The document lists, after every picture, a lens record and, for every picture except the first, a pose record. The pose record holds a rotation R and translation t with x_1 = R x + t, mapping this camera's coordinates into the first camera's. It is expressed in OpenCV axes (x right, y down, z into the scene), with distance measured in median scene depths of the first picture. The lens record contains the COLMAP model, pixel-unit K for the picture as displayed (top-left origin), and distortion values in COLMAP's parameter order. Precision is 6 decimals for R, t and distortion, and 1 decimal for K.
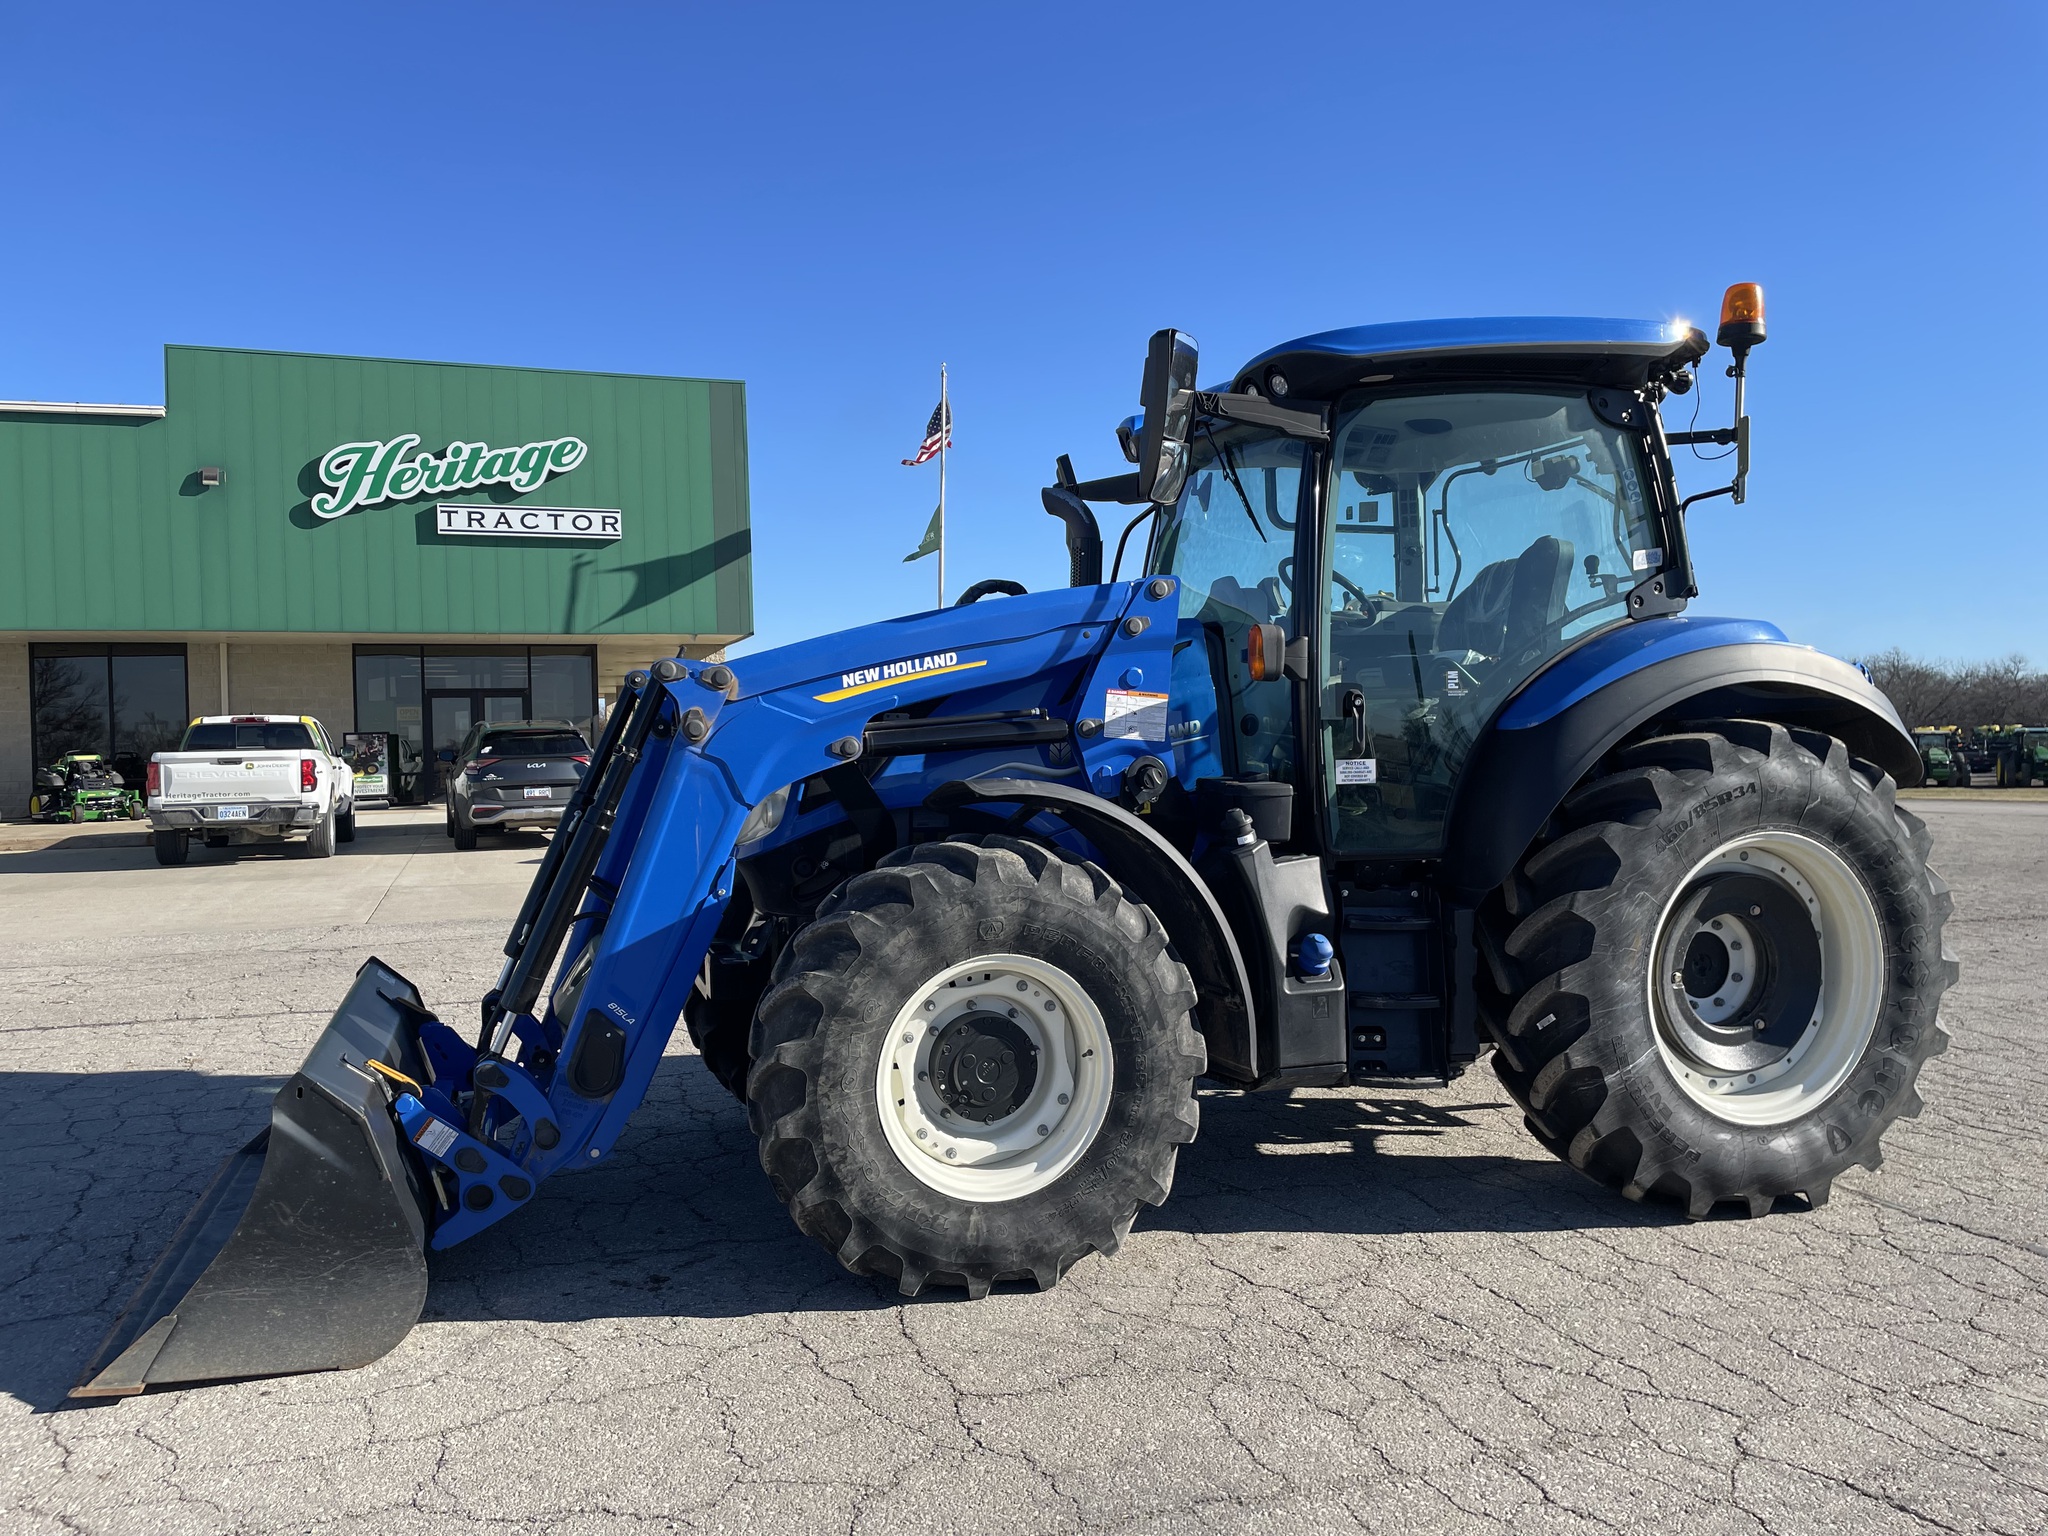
lens RADIAL K [[1536.0, 0, 1041.1], [0, 1536.0, 746.4], [0, 0, 1]] dist [0.095871, -0.121277]
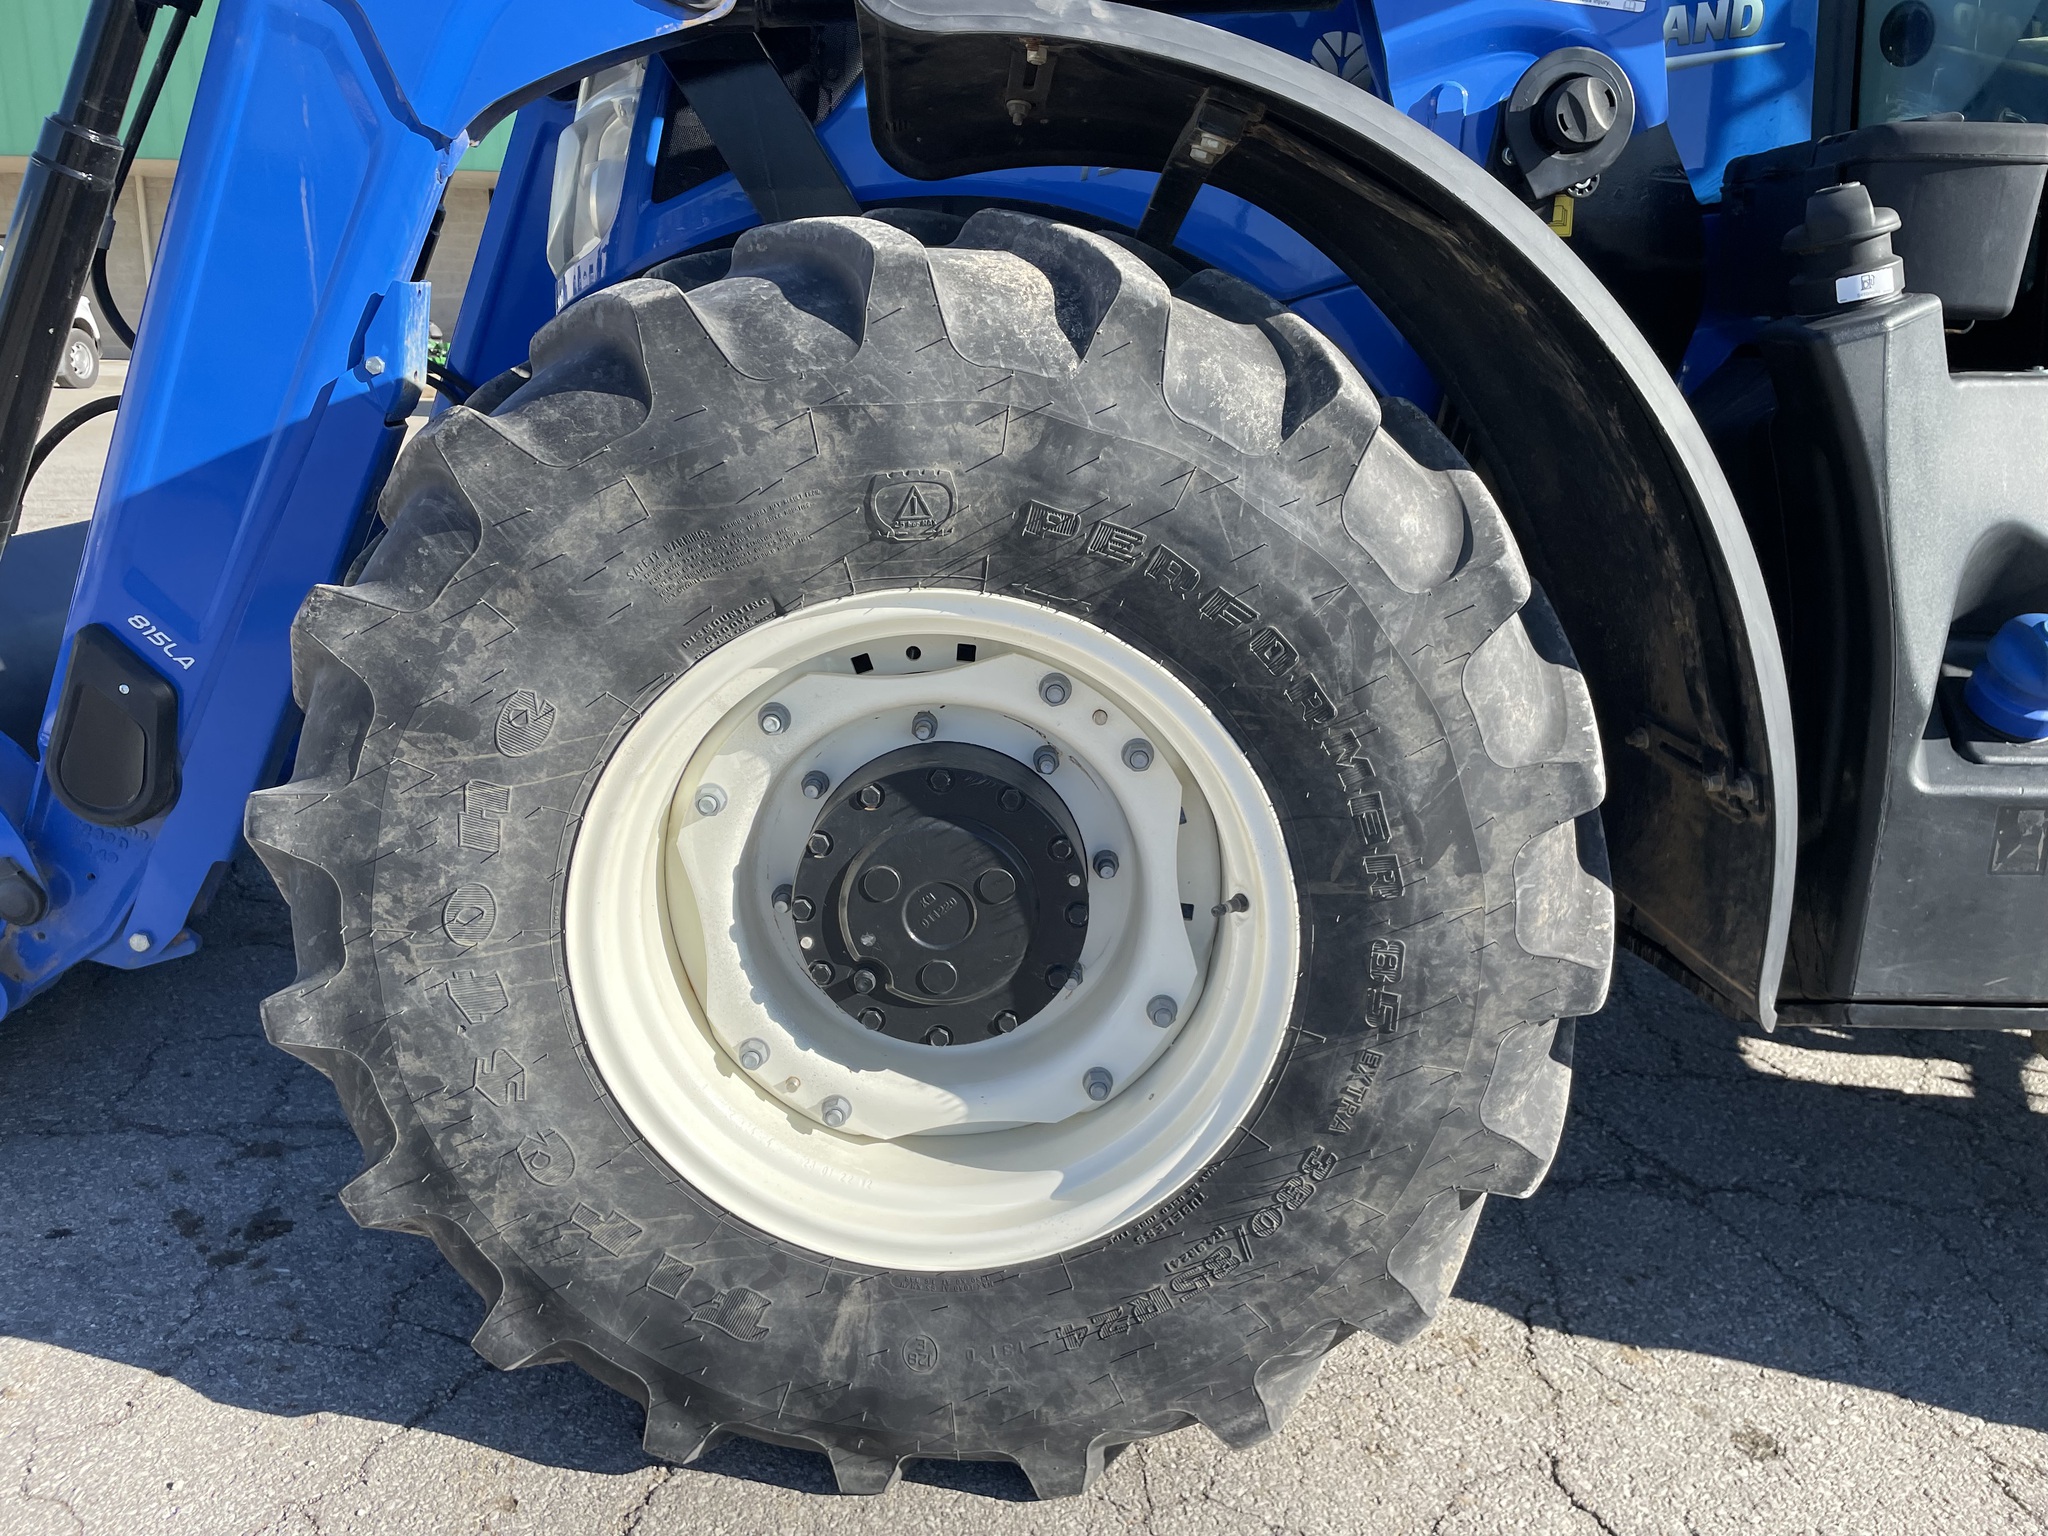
lens RADIAL K [[1542.8, 0, 1035.1], [0, 1542.8, 757.4], [0, 0, 1]] dist [0.110705, -0.173064]
pose [[0.949933, 0.122465, -0.287455, 0.081369], [-0.047981, 0.966251, 0.253094, 0.083136], [0.308749, -0.226630, 0.923749, 0.671647]]
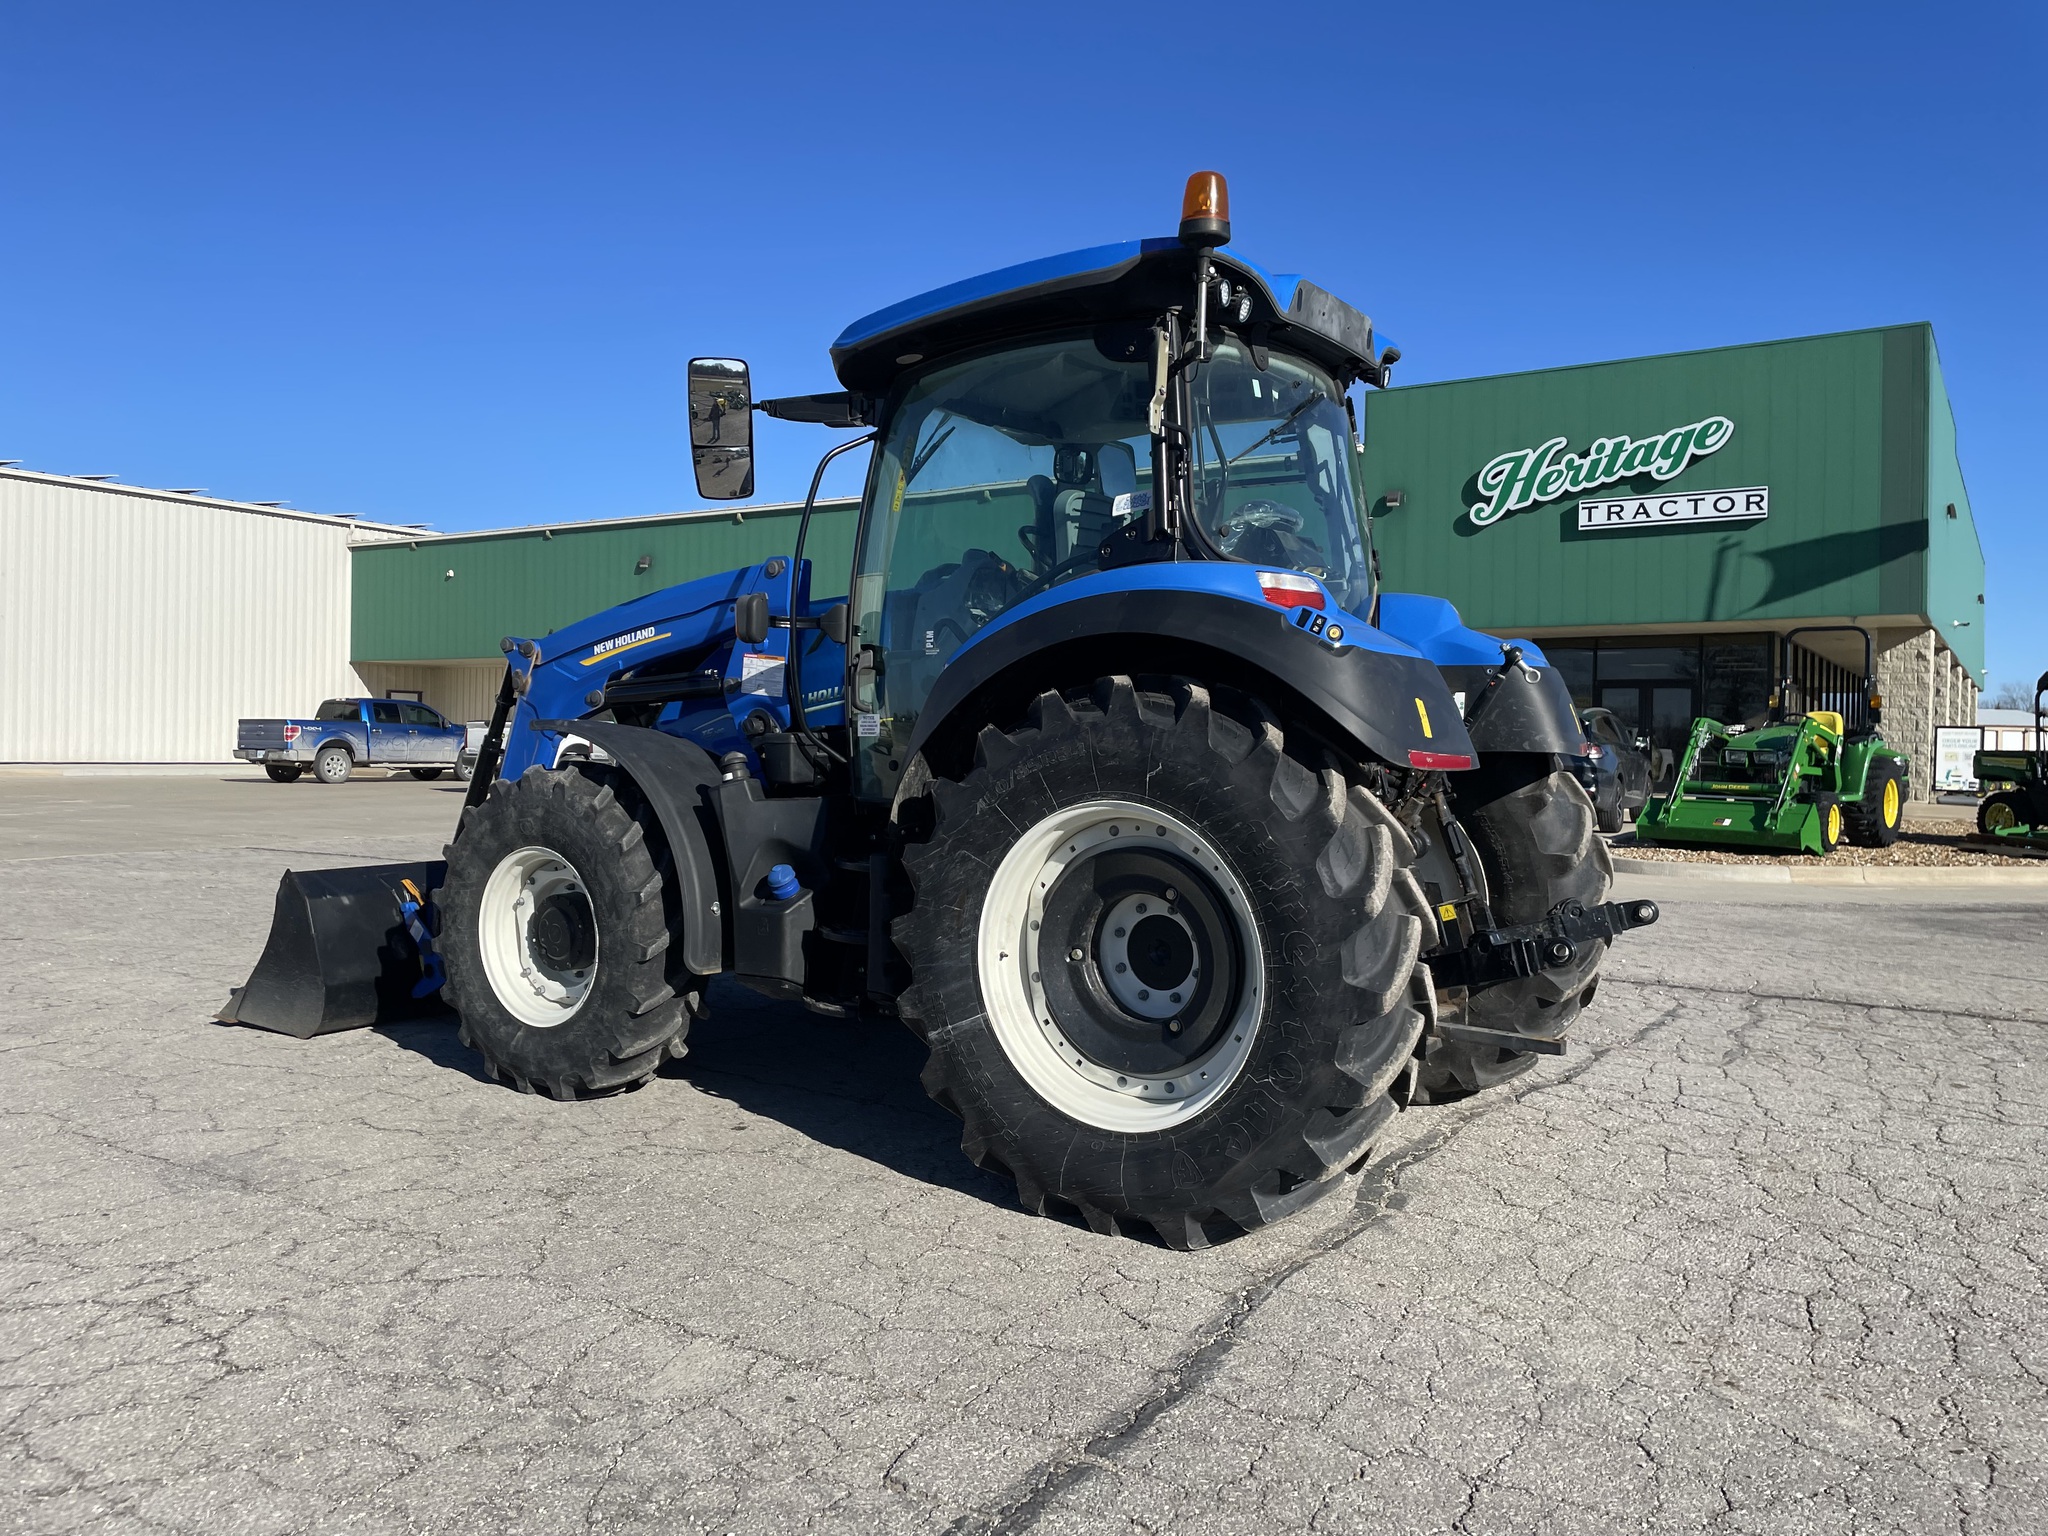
lens RADIAL K [[1536.0, 0, 1041.1], [0, 1536.0, 746.4], [0, 0, 1]] dist [0.095871, -0.121277]
pose [[0.619895, 0.028244, -0.784176, 1.262164], [-0.027174, 0.999525, 0.014519, 0.013536], [0.784214, 0.012309, 0.620368, 0.473673]]
